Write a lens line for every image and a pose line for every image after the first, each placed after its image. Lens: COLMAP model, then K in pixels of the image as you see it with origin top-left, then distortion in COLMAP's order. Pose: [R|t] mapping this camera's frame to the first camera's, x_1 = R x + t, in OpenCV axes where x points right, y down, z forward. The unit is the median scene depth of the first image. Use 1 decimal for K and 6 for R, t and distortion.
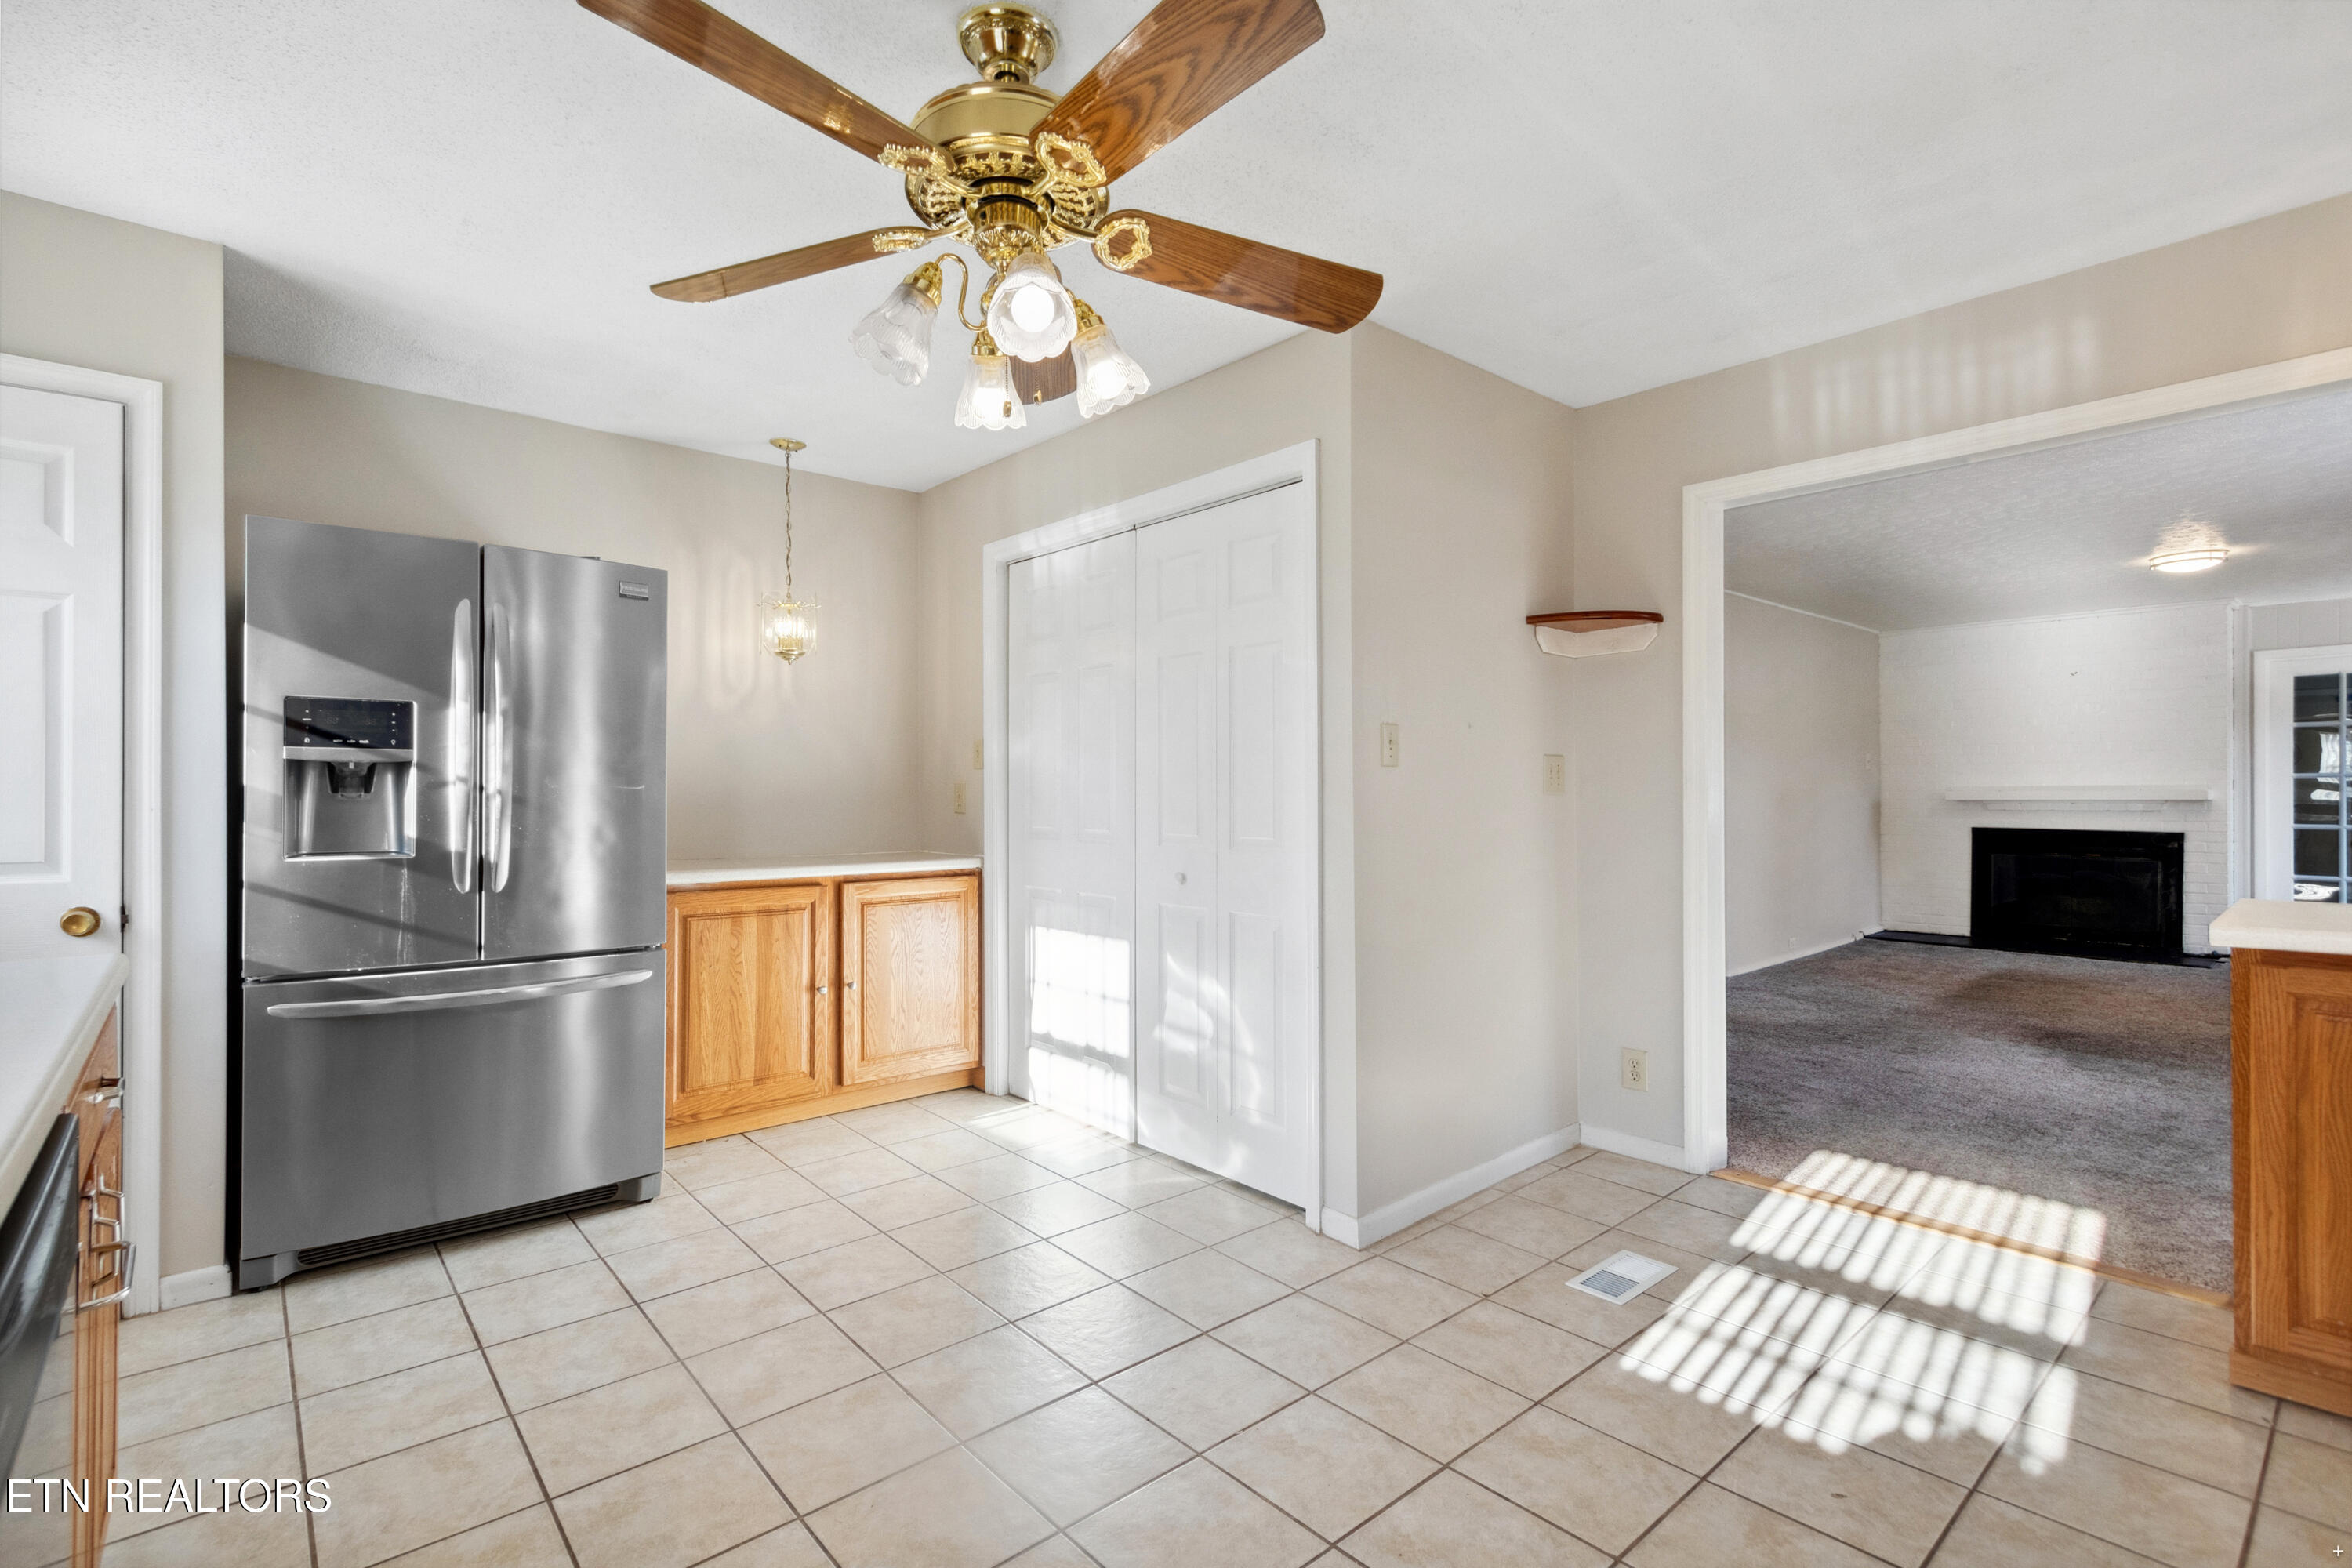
lens RADIAL K [[1075.0, 0, 1159.2], [0, 1075.0, 779.8], [0, 0, 1]] dist [-0.002423, -0.000951]
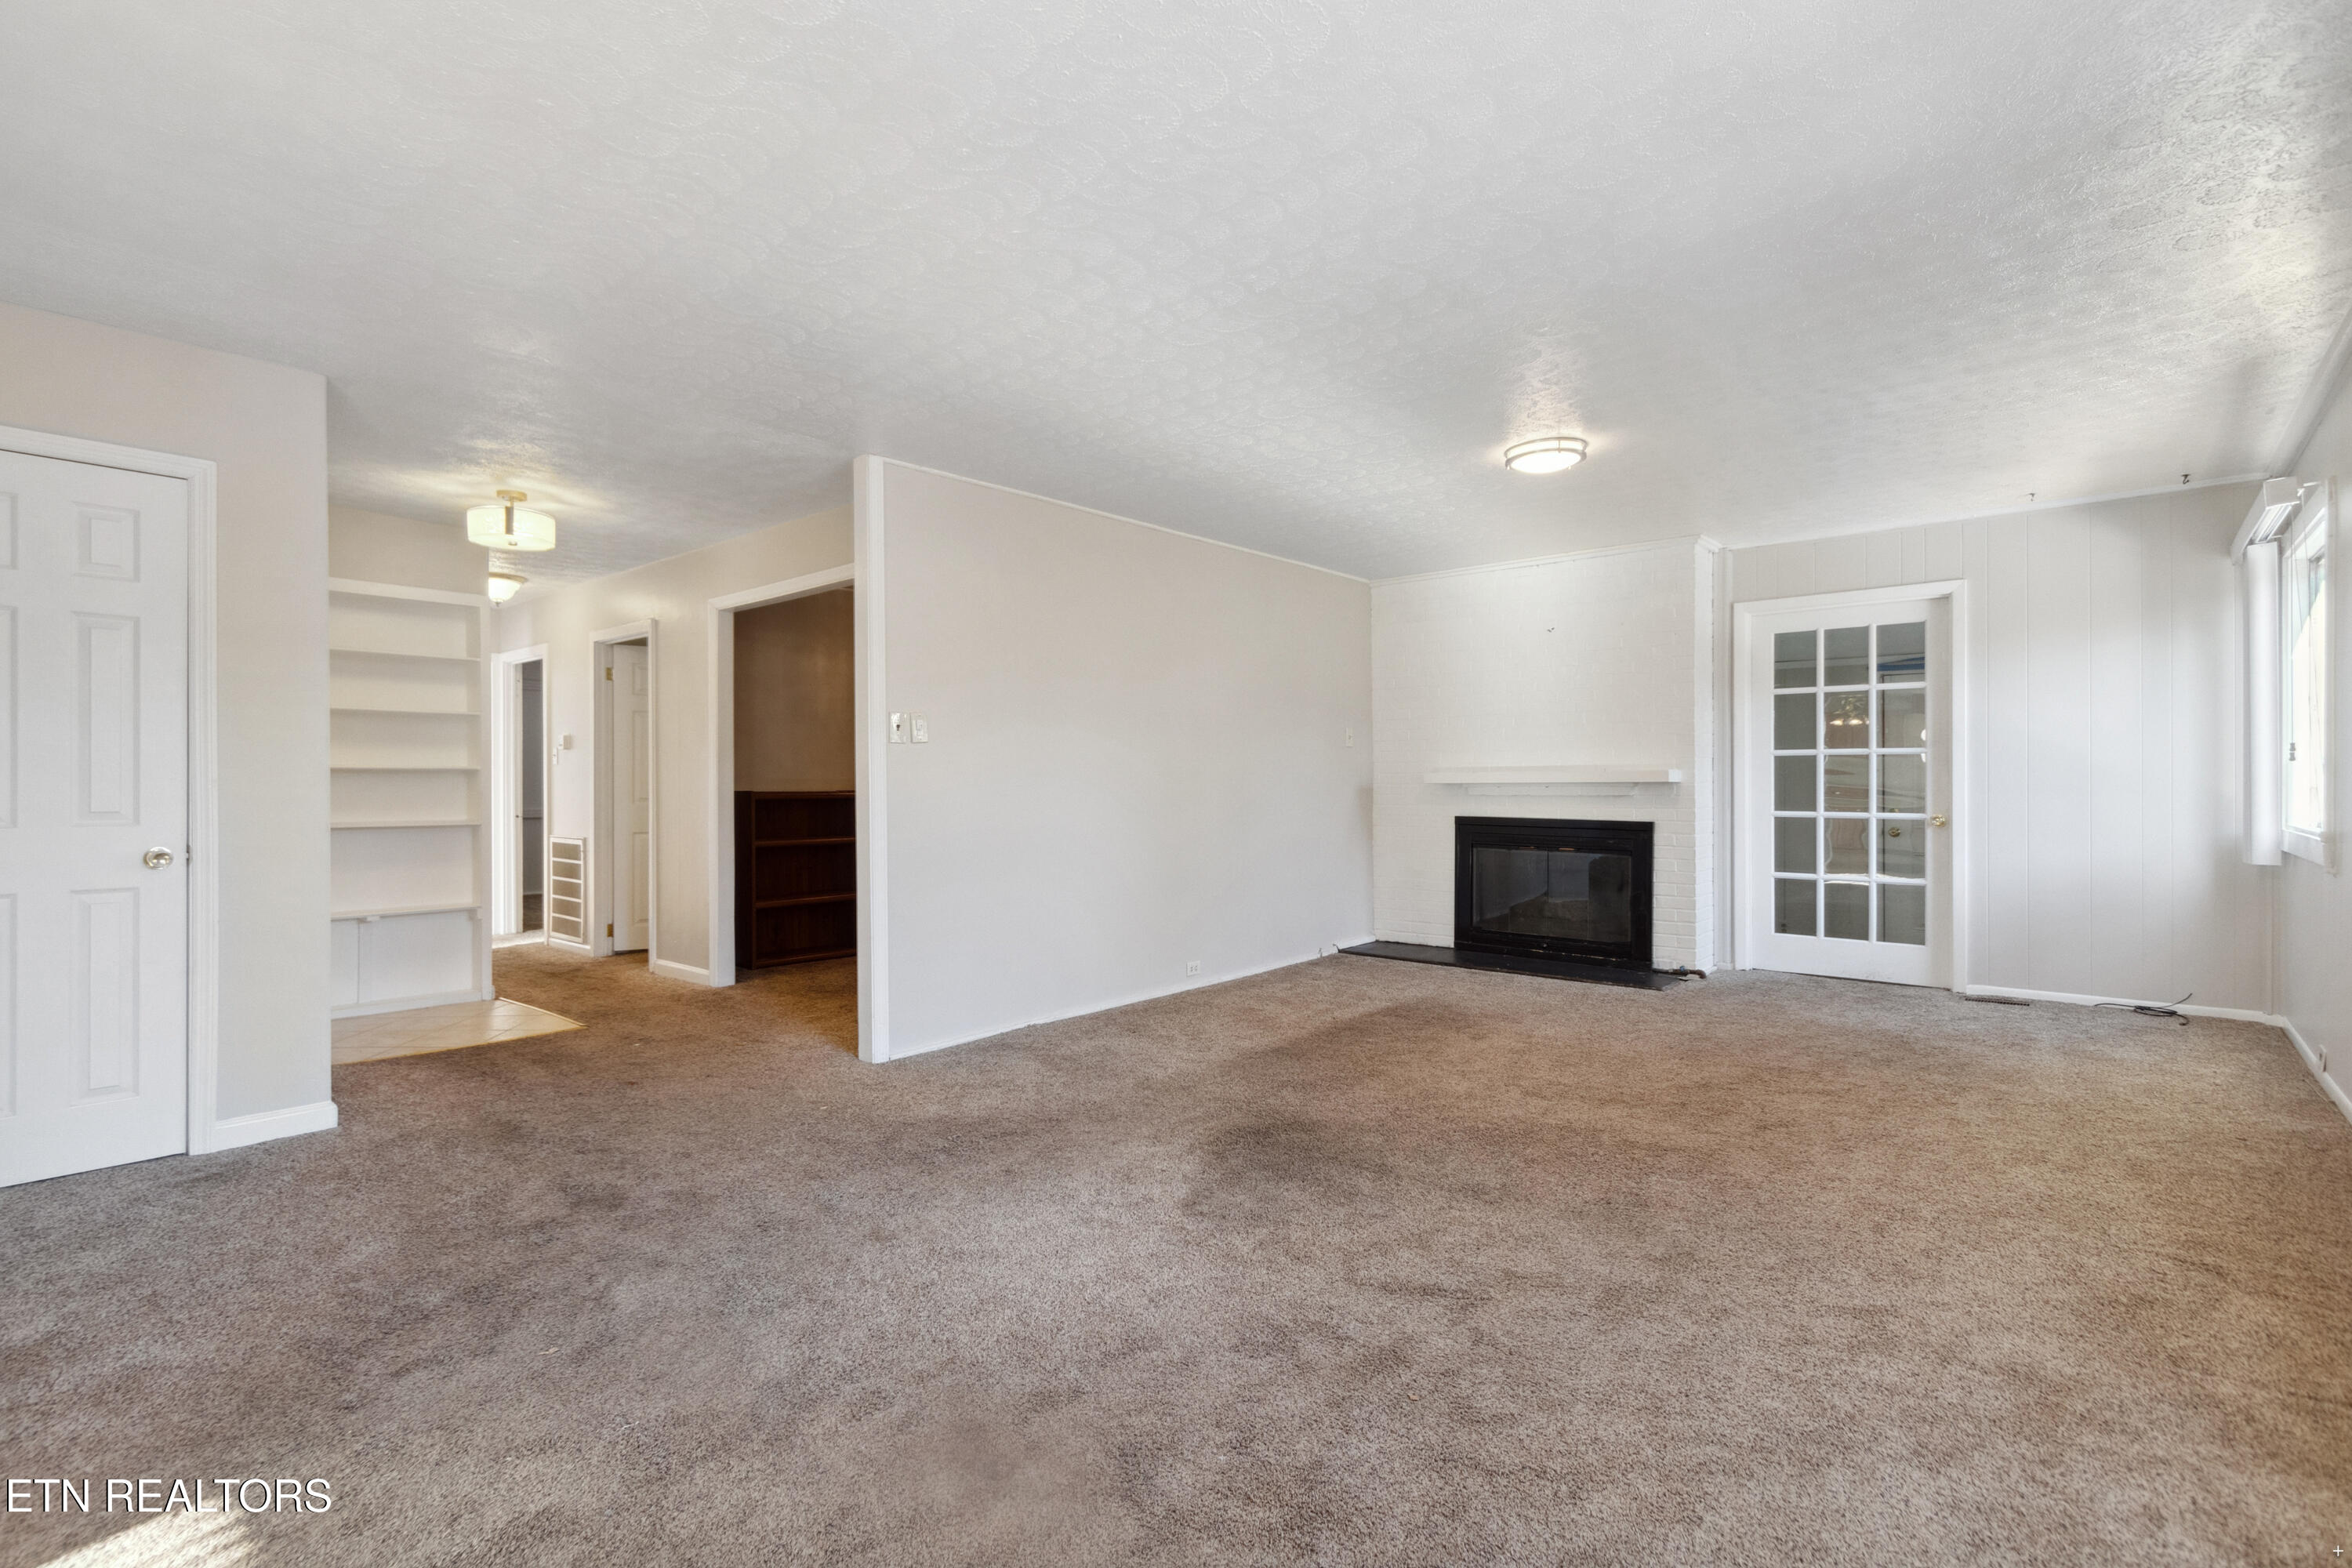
lens RADIAL K [[1075.0, 0, 1172.3], [0, 1075.0, 775.9], [0, 0, 1]] dist [-0.002423, -0.000951]
pose [[0.988178, 0.000592, 0.153312, 0.464022], [-0.001546, 0.999980, 0.006109, 0.009427], [-0.153305, -0.006274, 0.988159, 0.242969]]
